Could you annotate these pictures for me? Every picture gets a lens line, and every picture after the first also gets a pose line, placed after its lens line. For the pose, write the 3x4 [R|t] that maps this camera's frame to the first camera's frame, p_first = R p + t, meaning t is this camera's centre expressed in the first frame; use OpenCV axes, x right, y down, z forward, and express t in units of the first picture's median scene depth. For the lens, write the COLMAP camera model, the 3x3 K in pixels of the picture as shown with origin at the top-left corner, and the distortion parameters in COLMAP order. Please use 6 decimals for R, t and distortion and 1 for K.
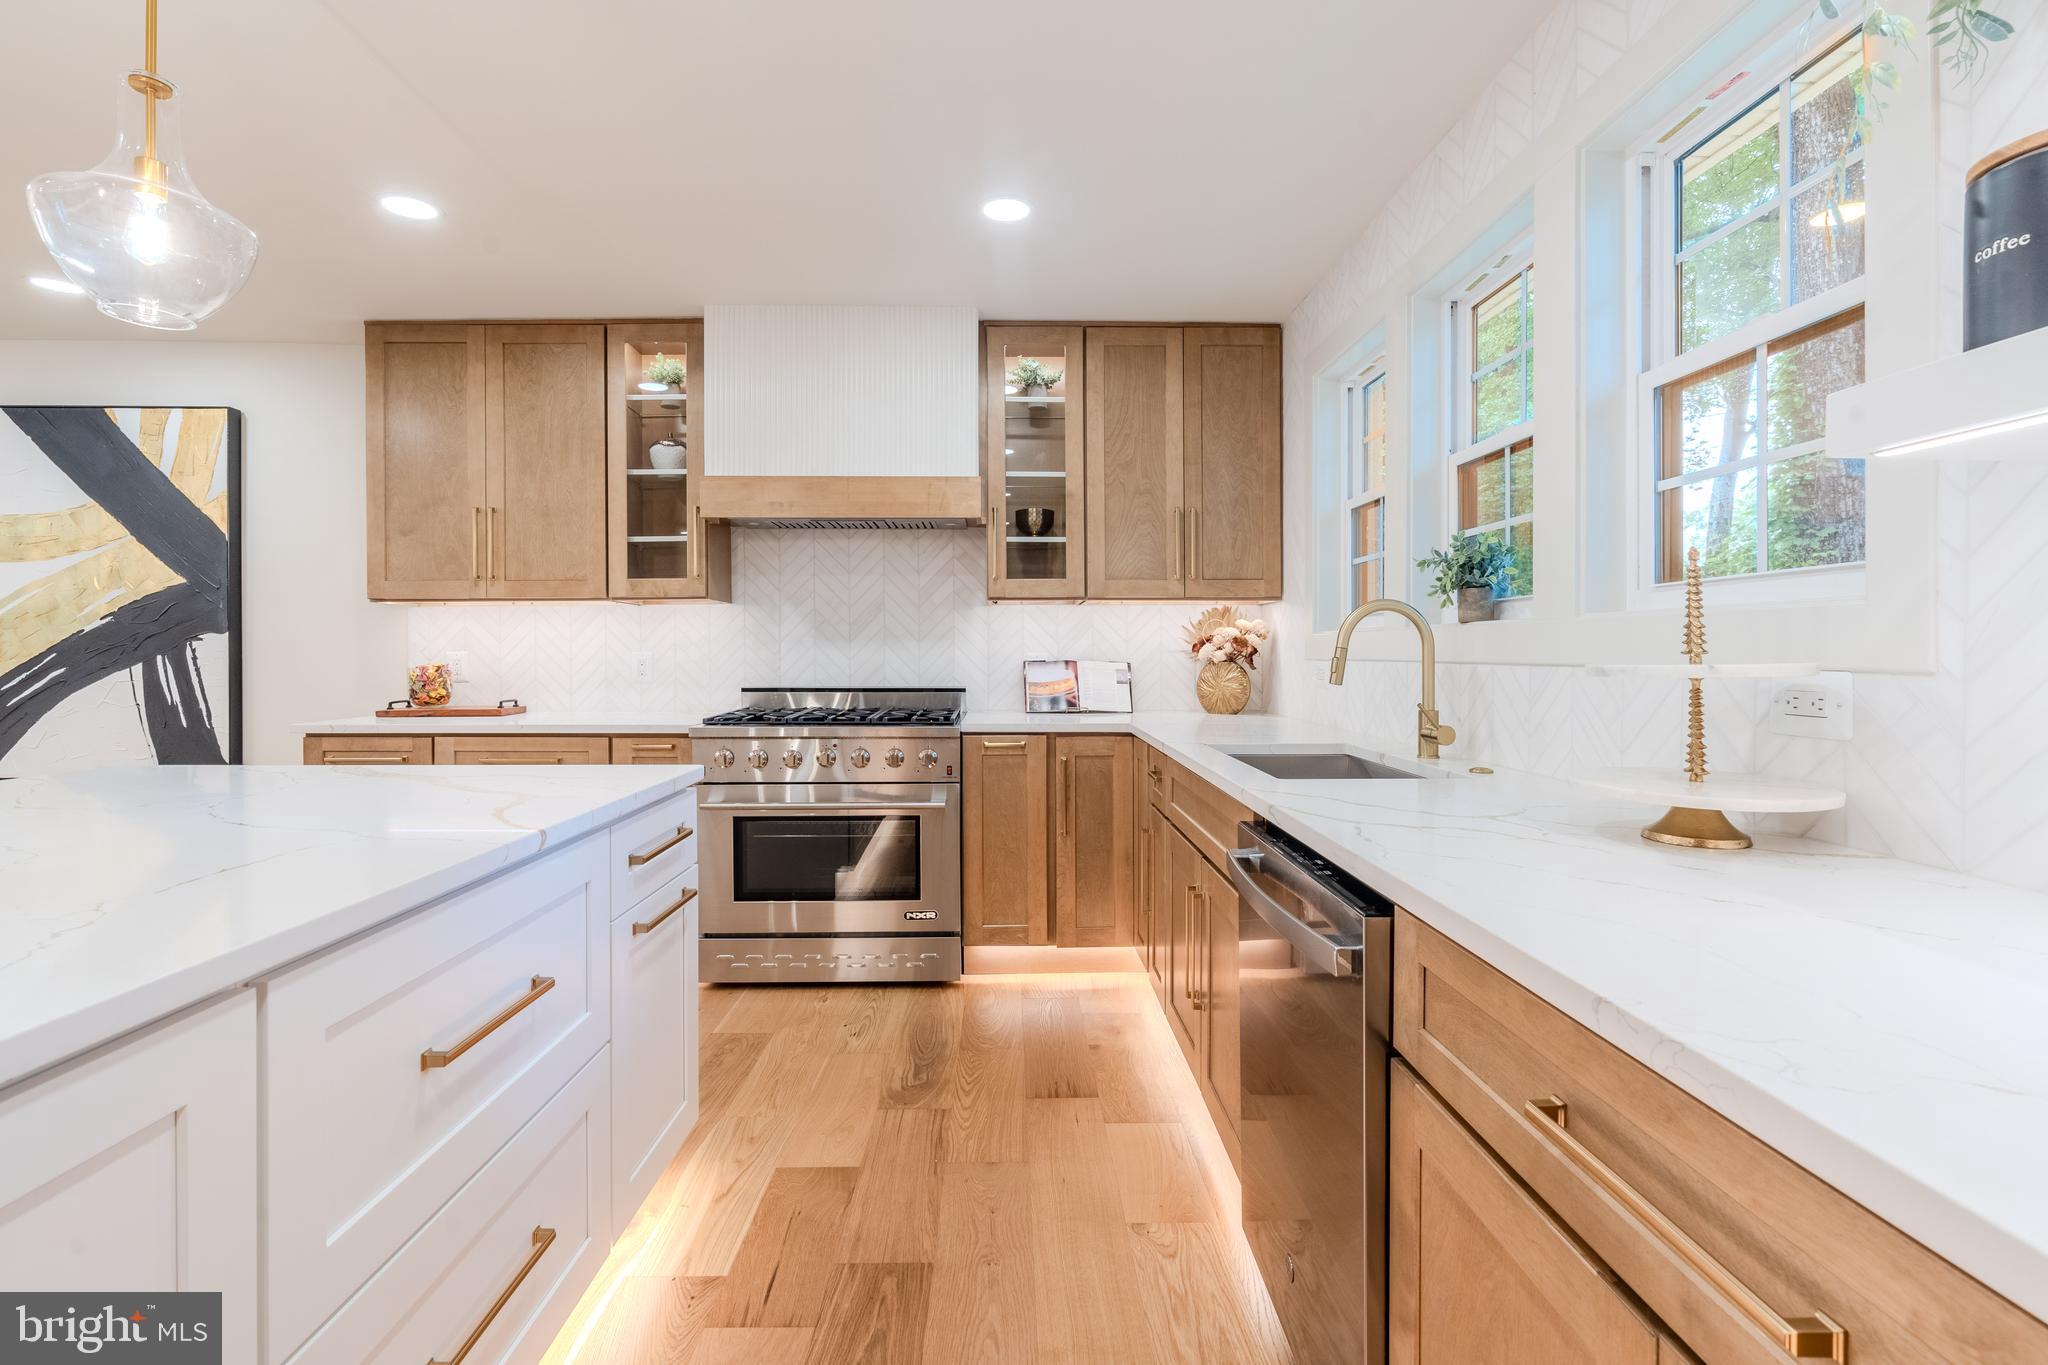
lens RADIAL K [[927.9, 0, 1019.4], [0, 927.9, 660.6], [0, 0, 1]] dist [-0.000754, 0.000157]
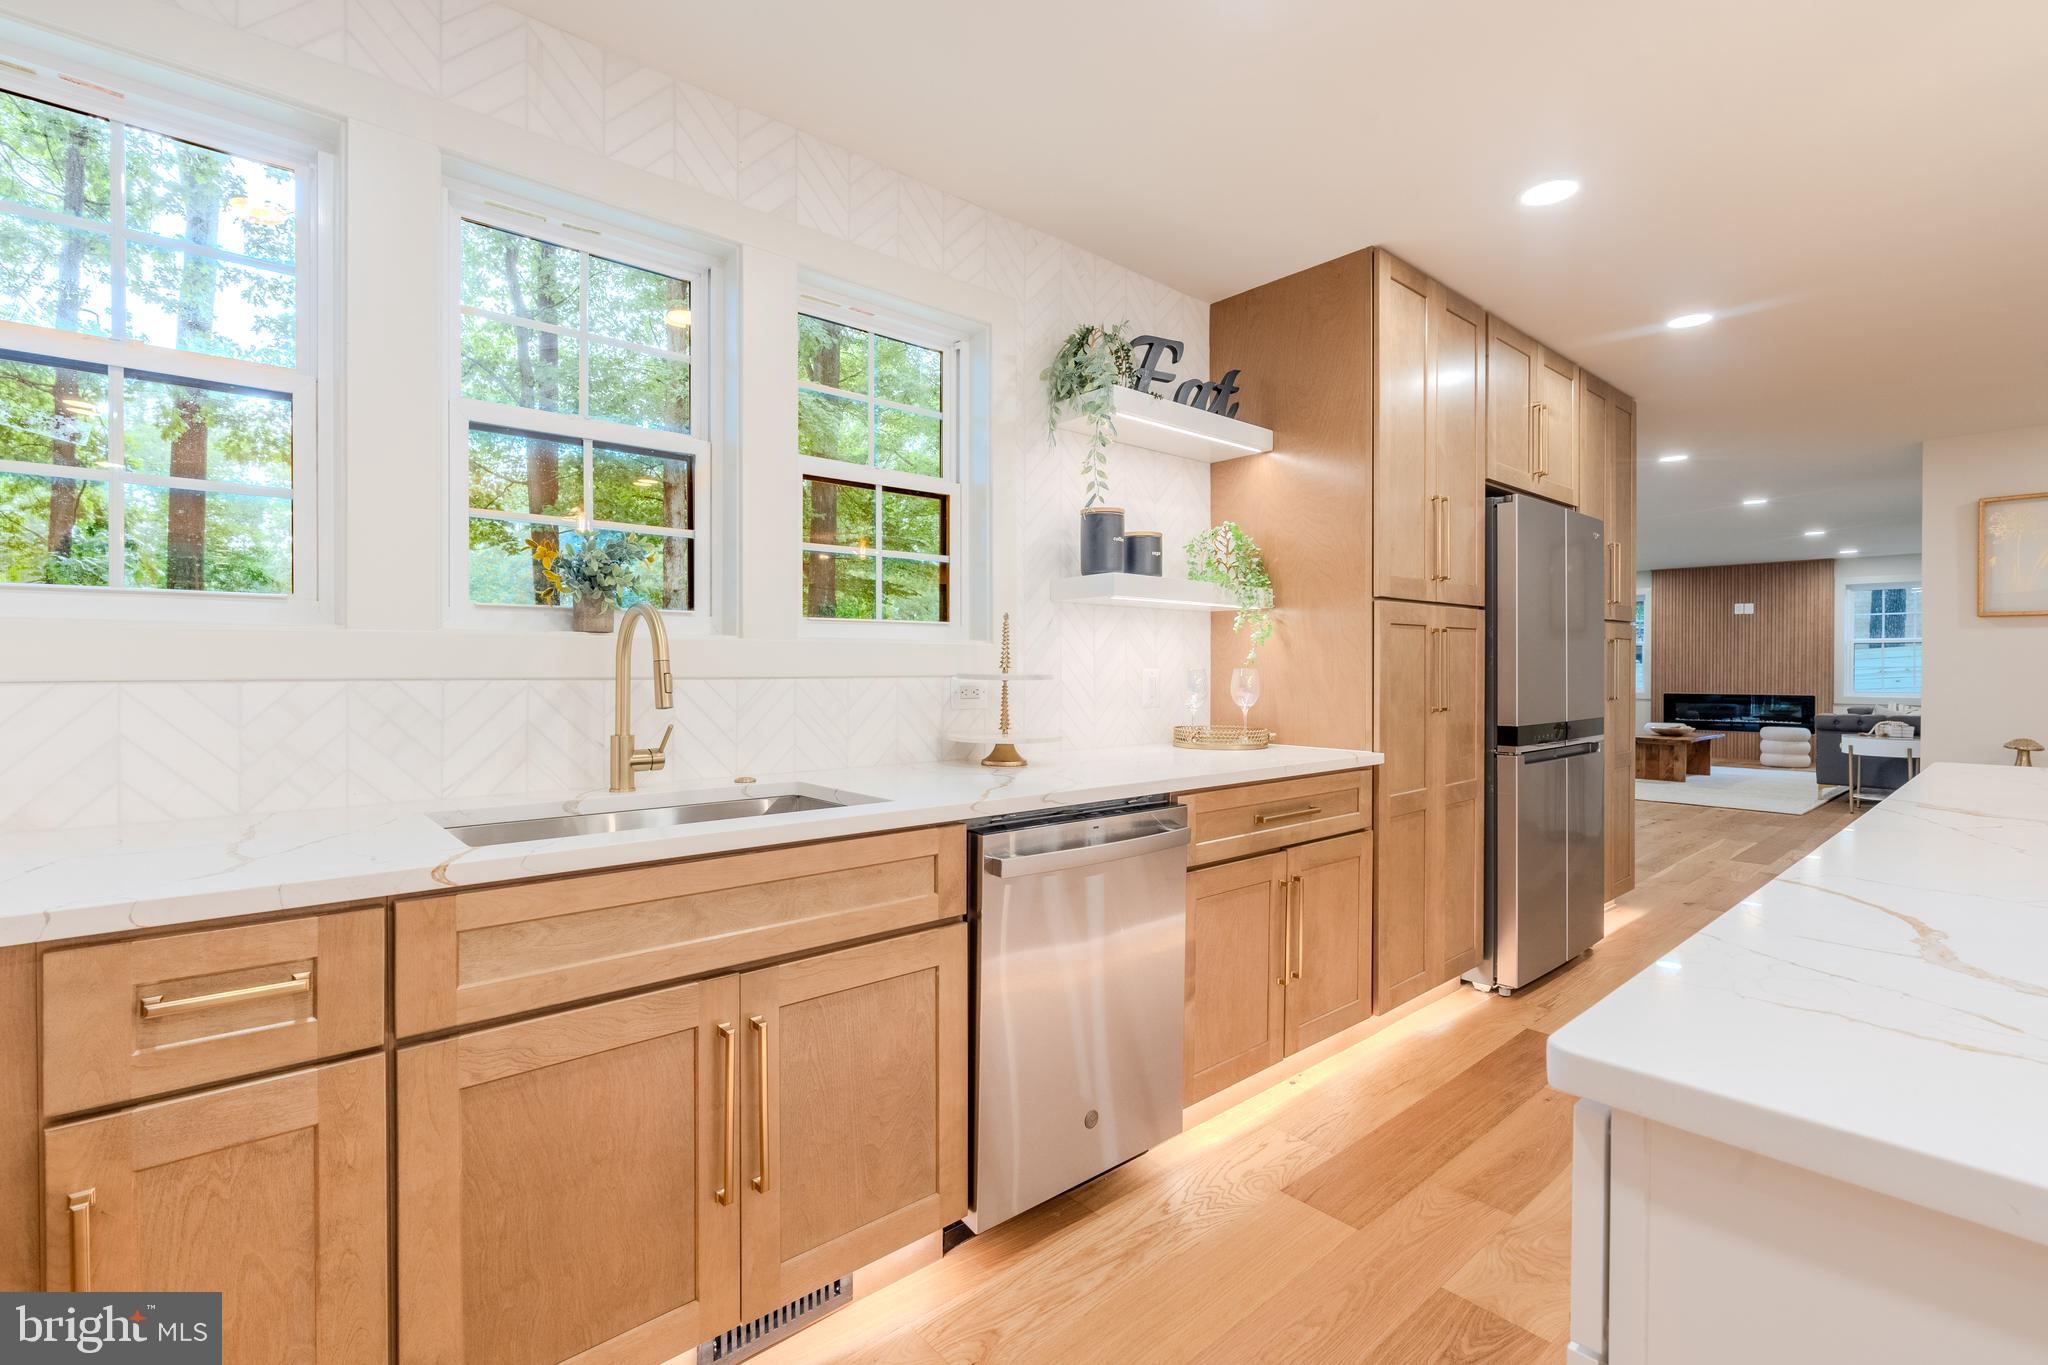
lens RADIAL K [[927.9, 0, 1019.4], [0, 927.9, 660.6], [0, 0, 1]] dist [-0.000754, 0.000157]
pose [[-0.643492, 0.001610, 0.765451, -0.266639], [0.003414, 0.999994, 0.000767, -0.007840], [-0.765445, 0.003107, -0.643494, 0.760678]]
